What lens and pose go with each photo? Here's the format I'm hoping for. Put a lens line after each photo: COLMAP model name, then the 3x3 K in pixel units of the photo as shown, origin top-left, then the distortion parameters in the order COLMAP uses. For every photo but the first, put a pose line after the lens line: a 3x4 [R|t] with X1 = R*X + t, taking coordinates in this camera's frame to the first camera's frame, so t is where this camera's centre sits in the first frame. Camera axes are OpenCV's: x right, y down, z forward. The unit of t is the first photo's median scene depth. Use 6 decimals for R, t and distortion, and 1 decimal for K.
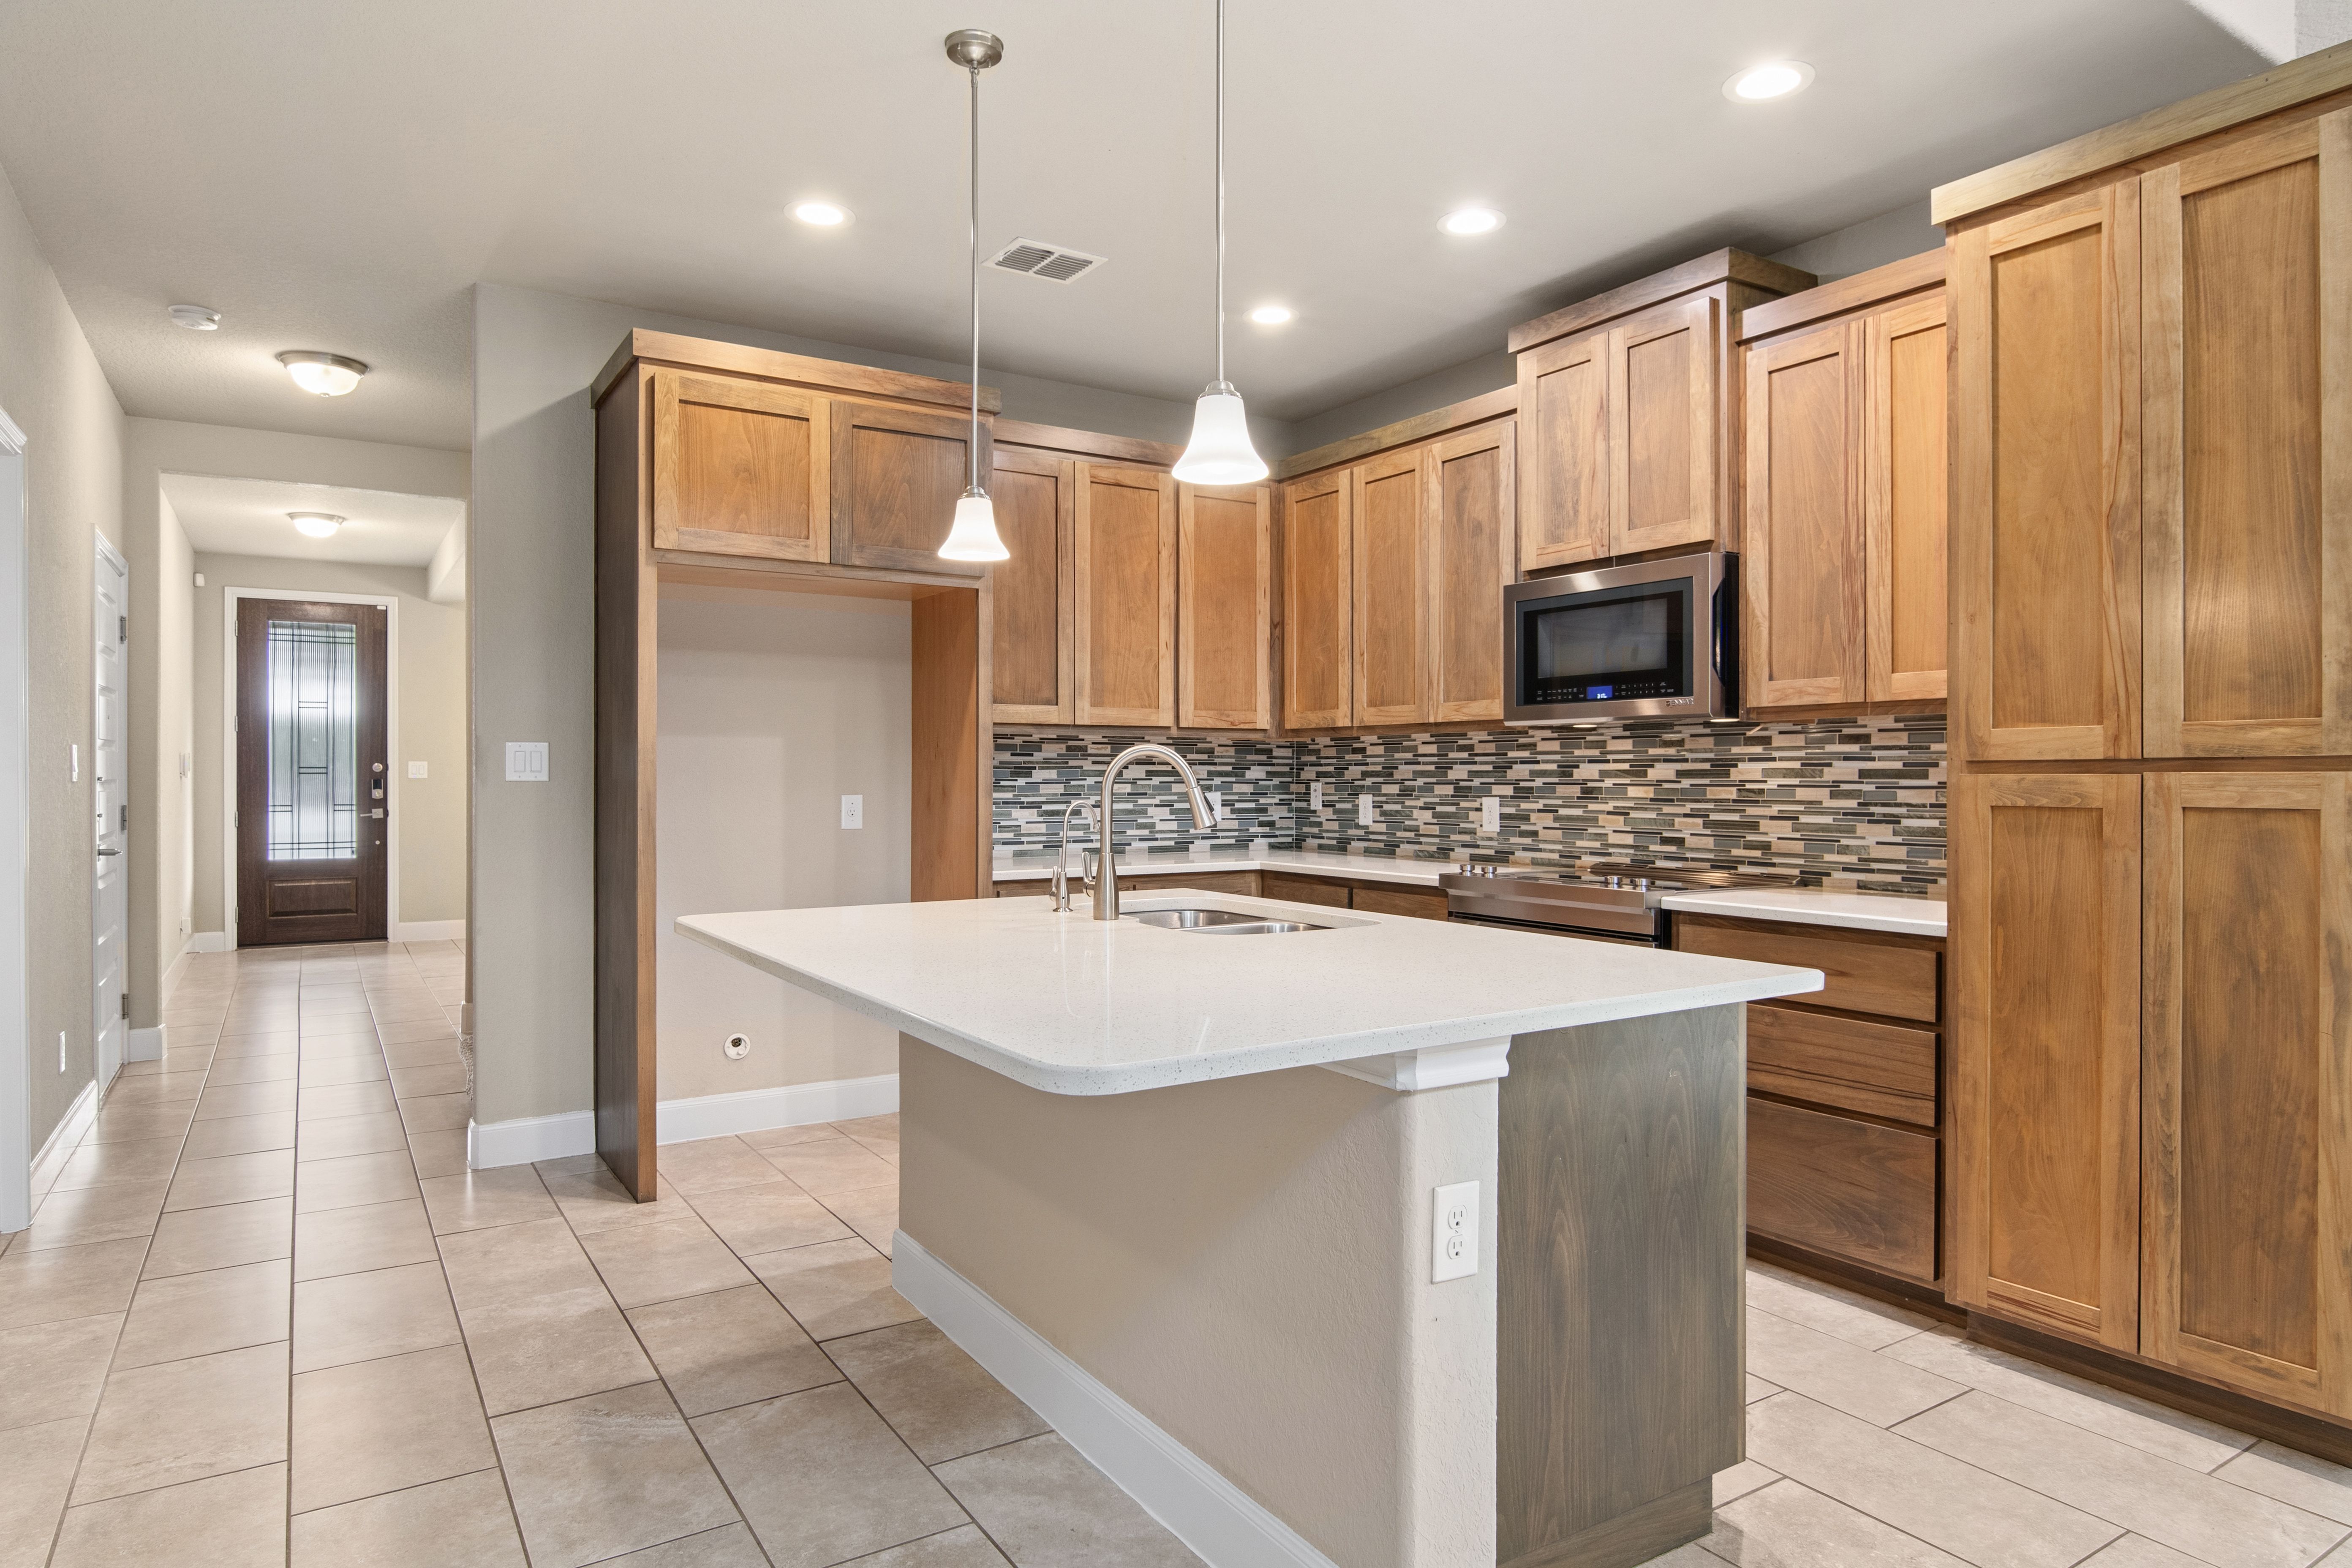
lens RADIAL K [[1345.2, 0, 1165.5], [0, 1345.2, 802.3], [0, 0, 1]] dist [-0.000449, -0.015233]
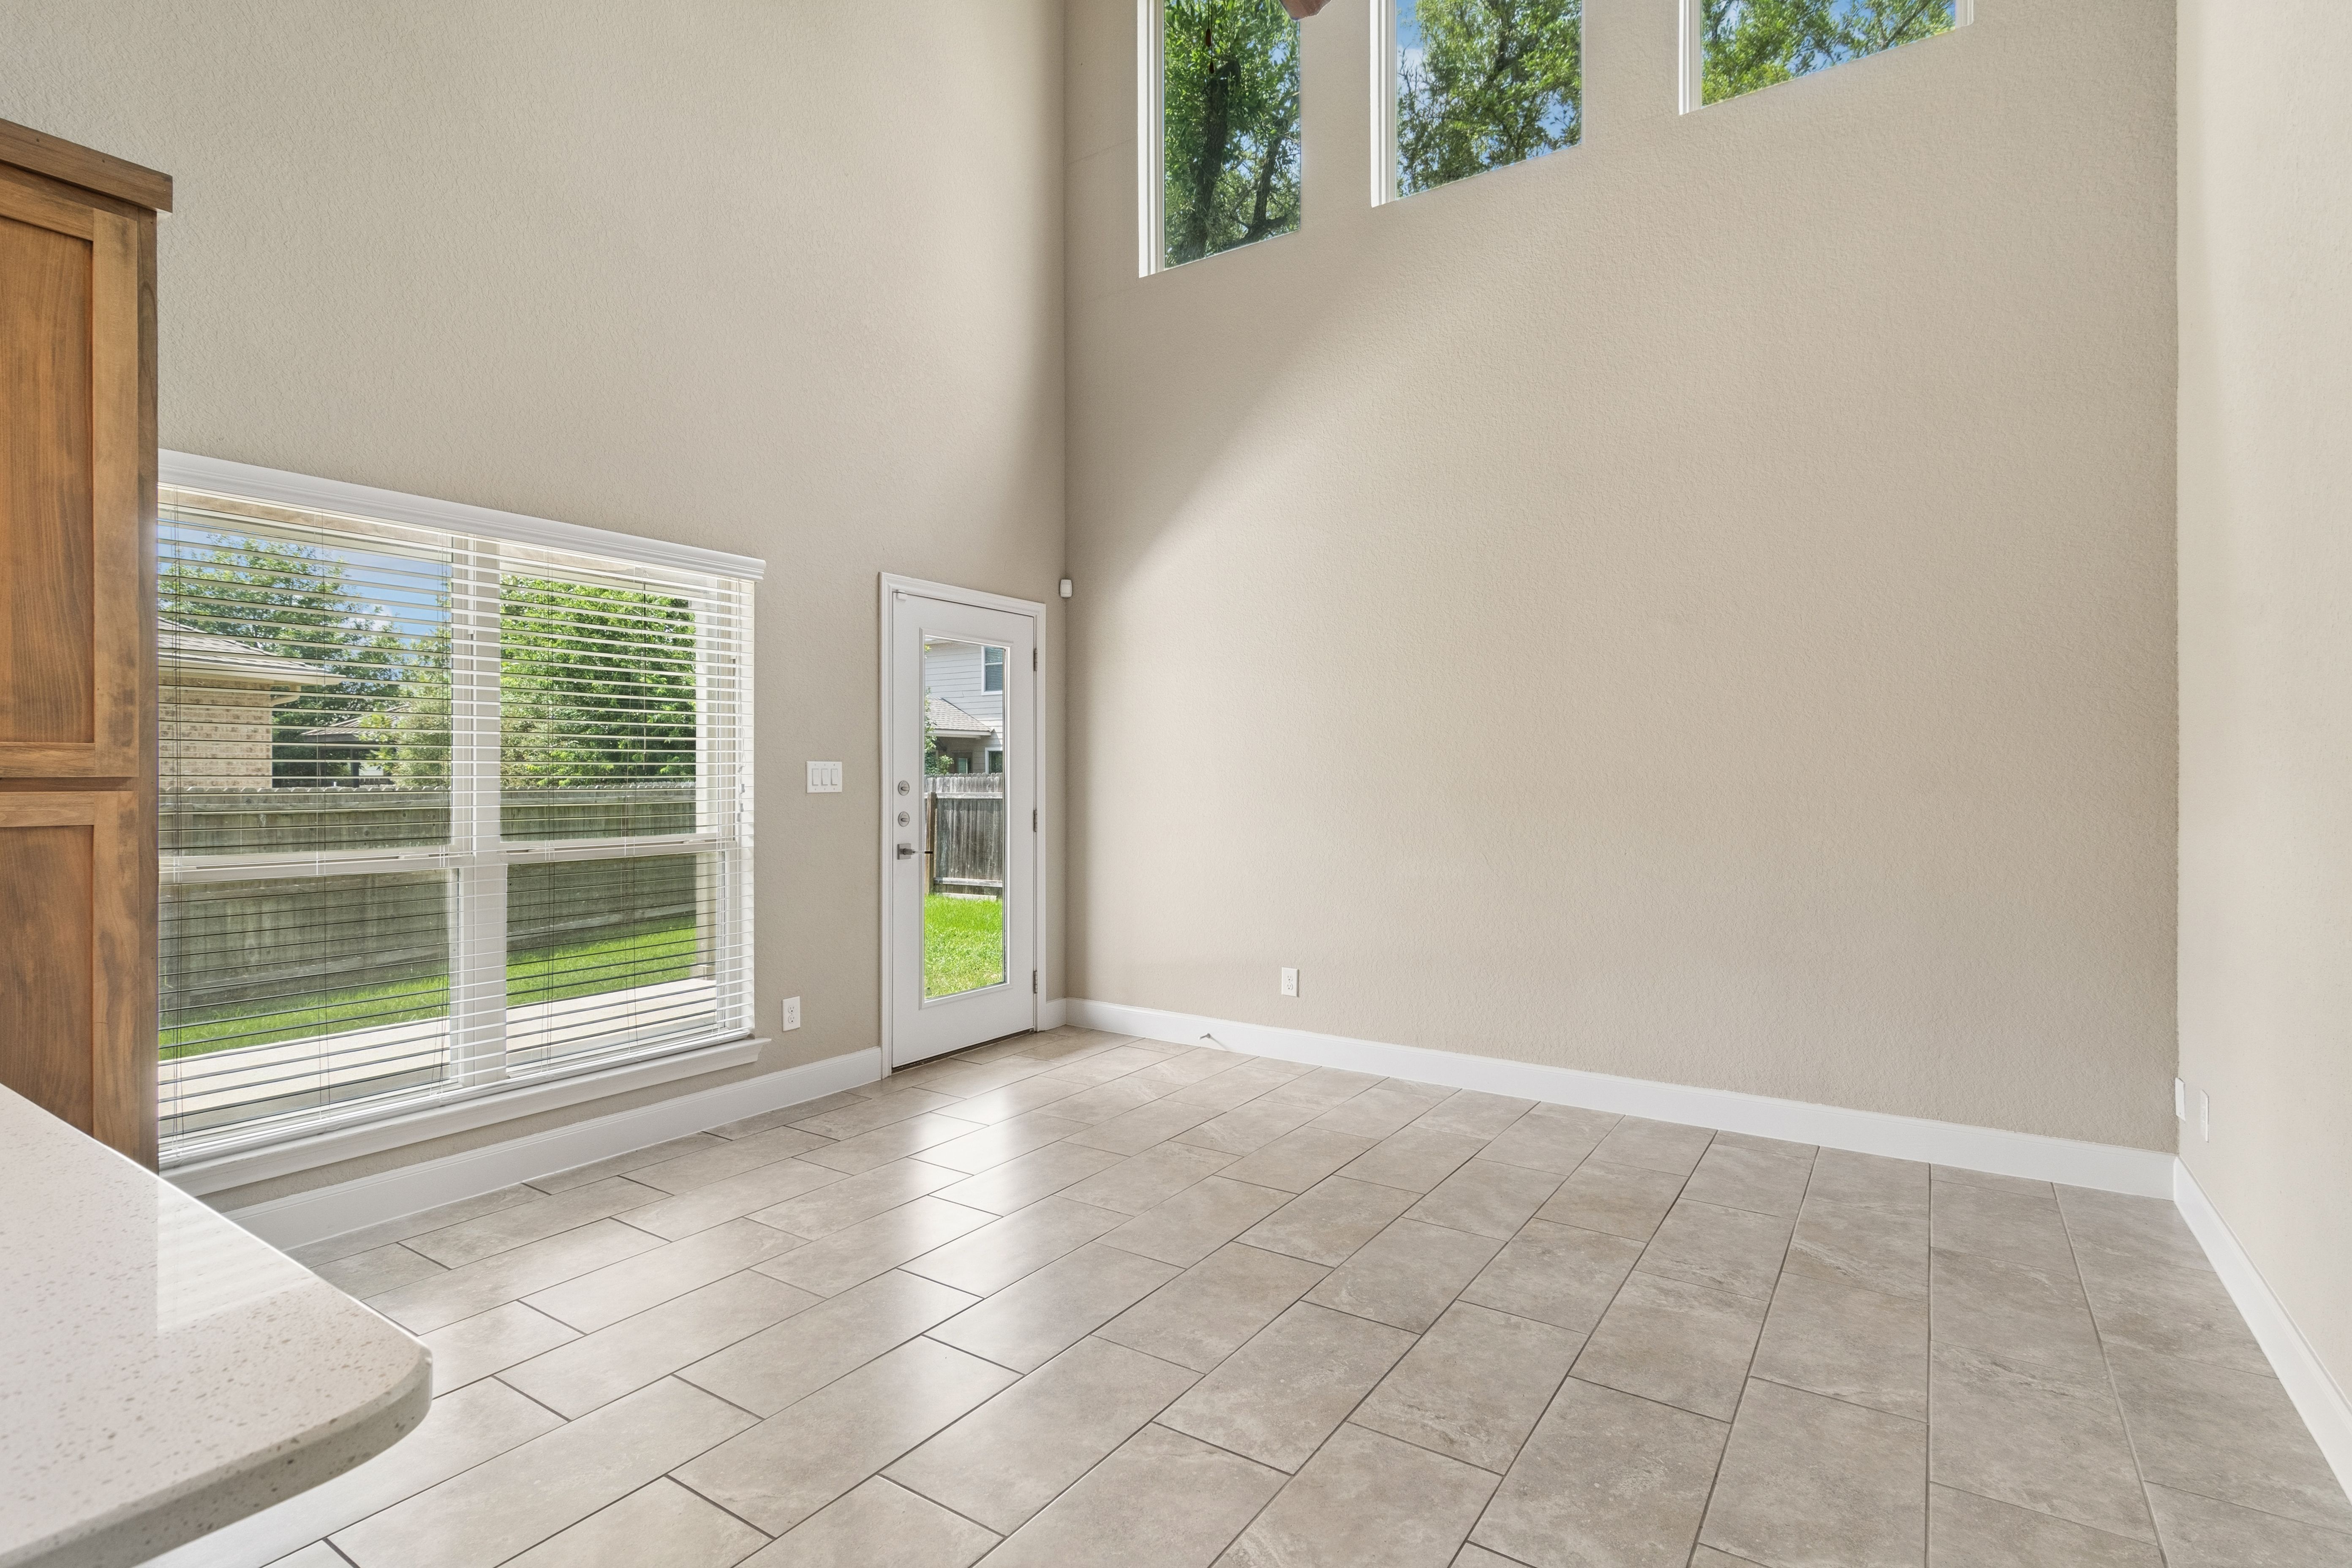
lens RADIAL K [[1126.1, 0, 1192.8], [0, 1126.1, 771.0], [0, 0, 1]] dist [0.005791, -0.002316]
pose [[-0.411711, 0.004430, 0.911304, -0.235176], [0.017916, 0.999834, 0.003234, -0.016076], [-0.911138, 0.017658, -0.411723, 0.336231]]
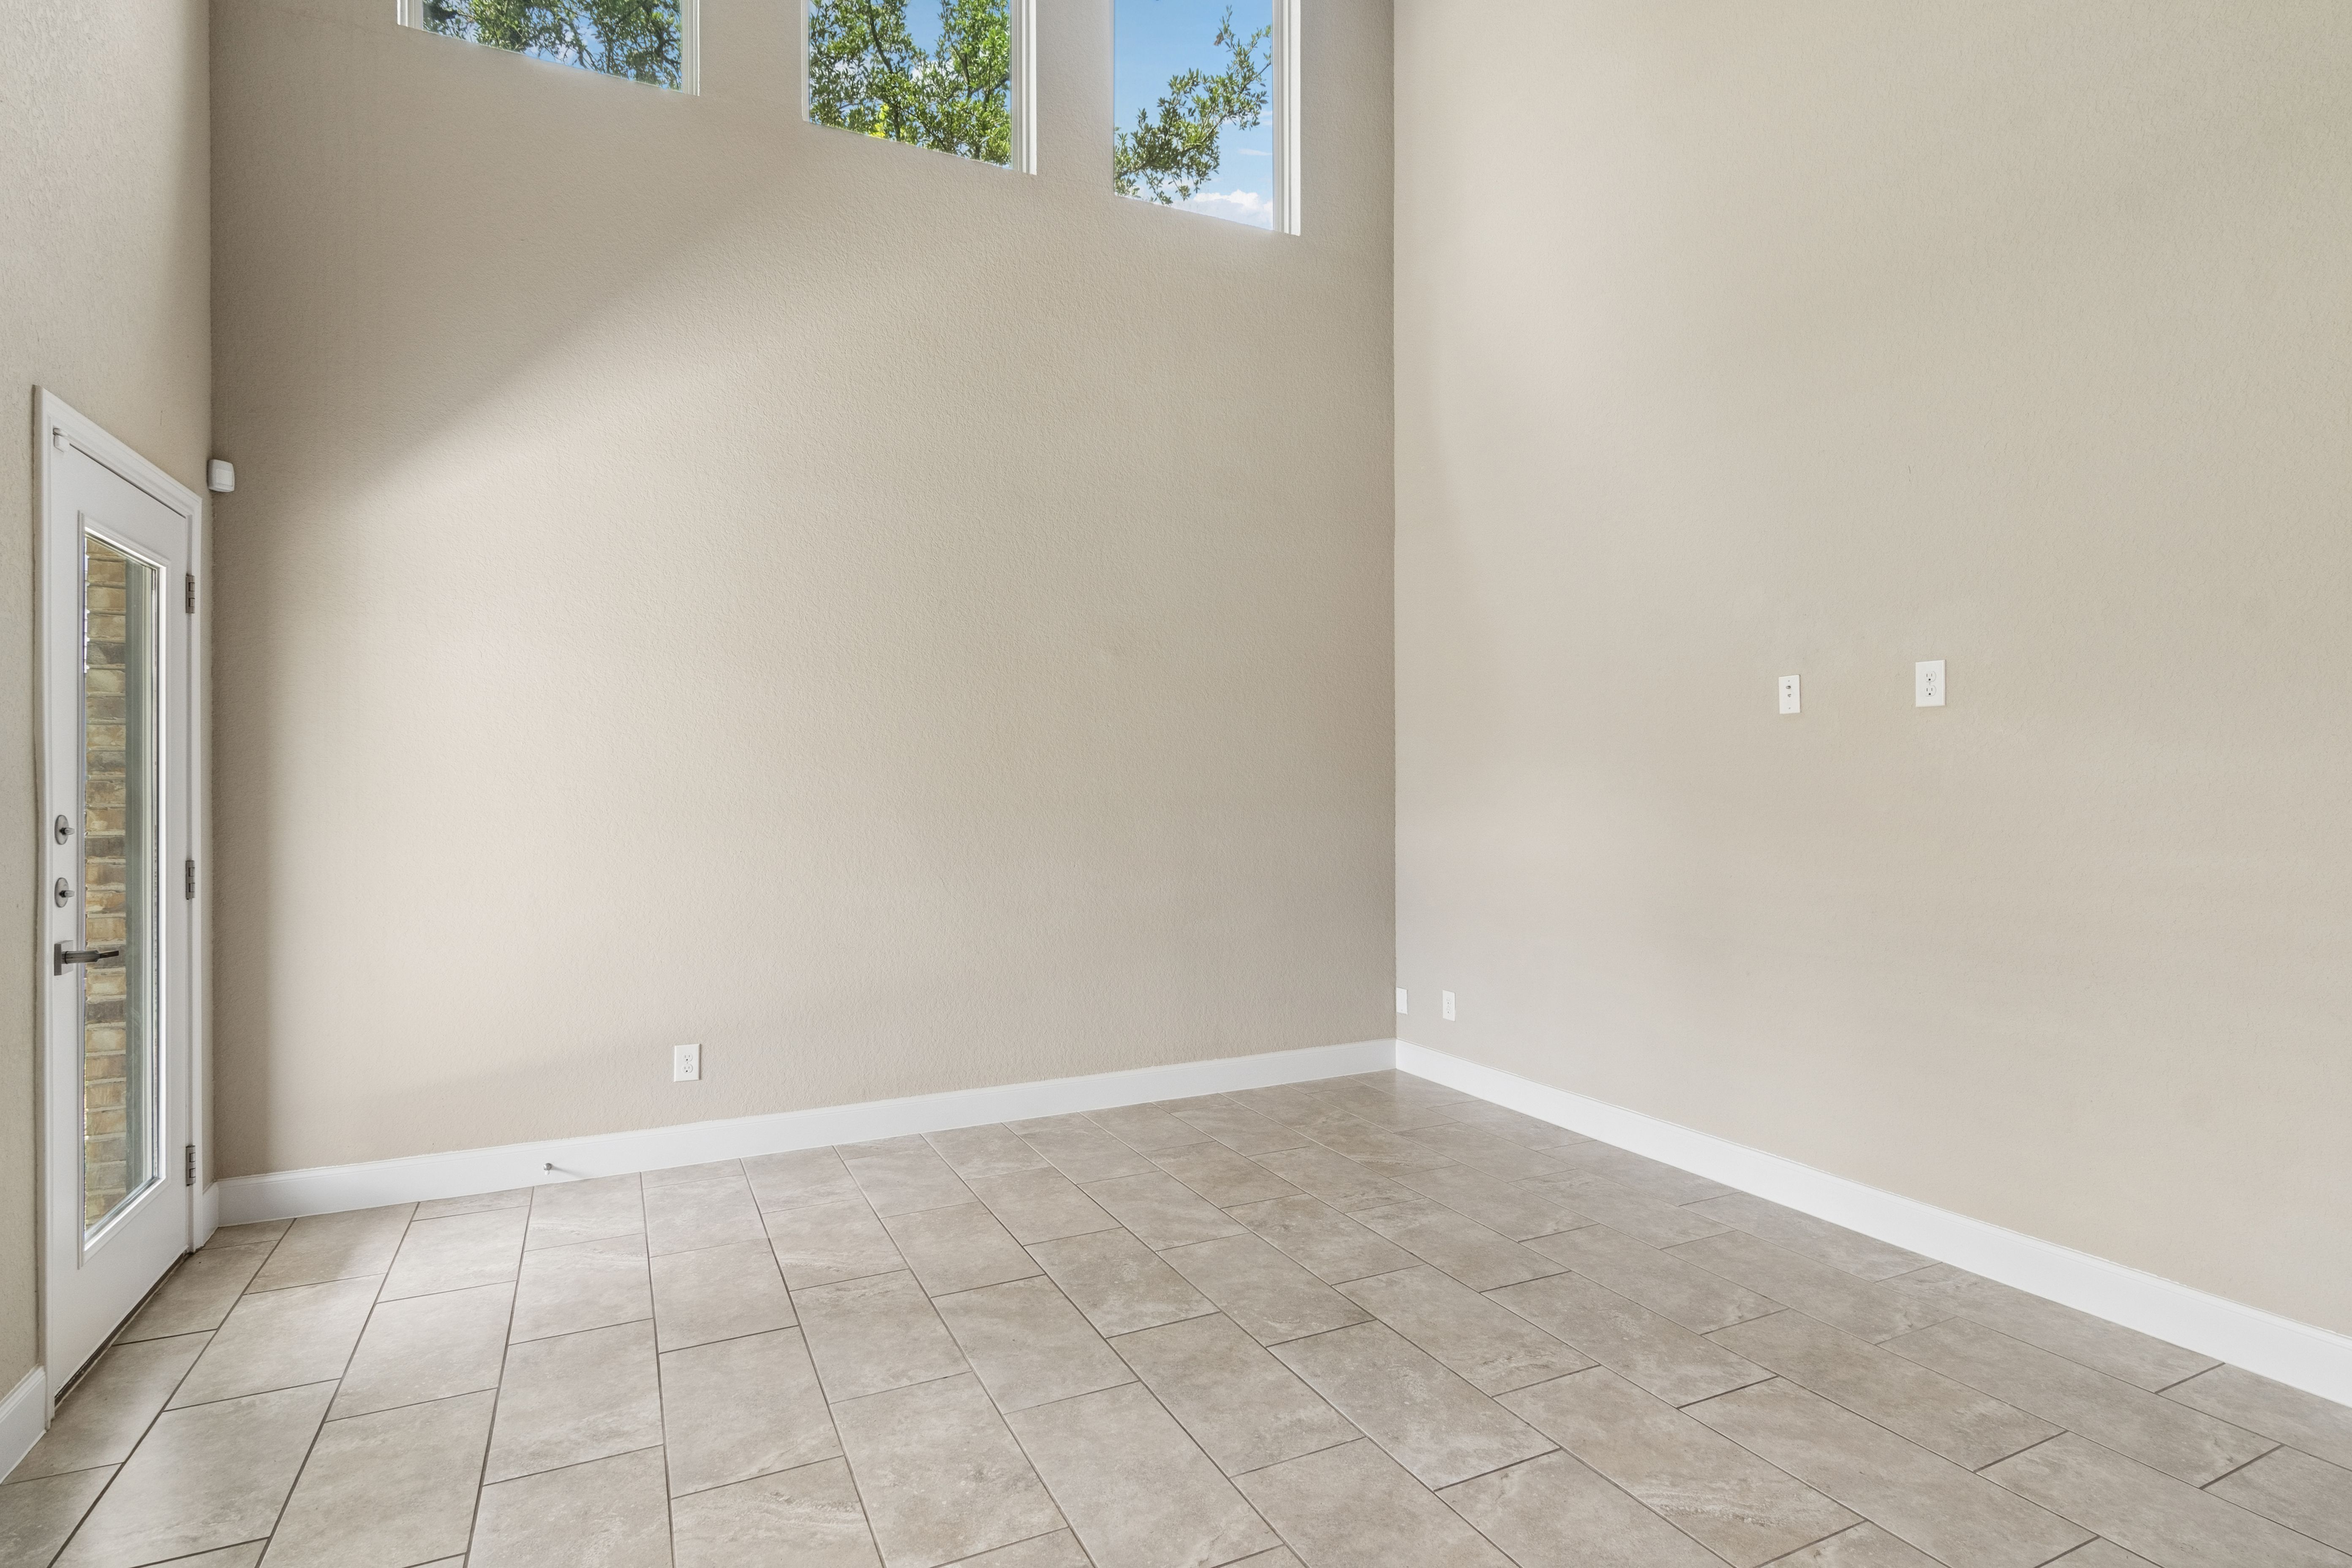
lens RADIAL K [[1171.2, 0, 1173.5], [0, 1171.2, 775.5], [0, 0, 1]] dist [0.005917, -0.004497]
pose [[-0.994170, 0.003198, 0.107777, 0.369599], [0.004775, 0.999885, 0.014379, -0.035273], [-0.107719, 0.014810, -0.994071, 0.696544]]
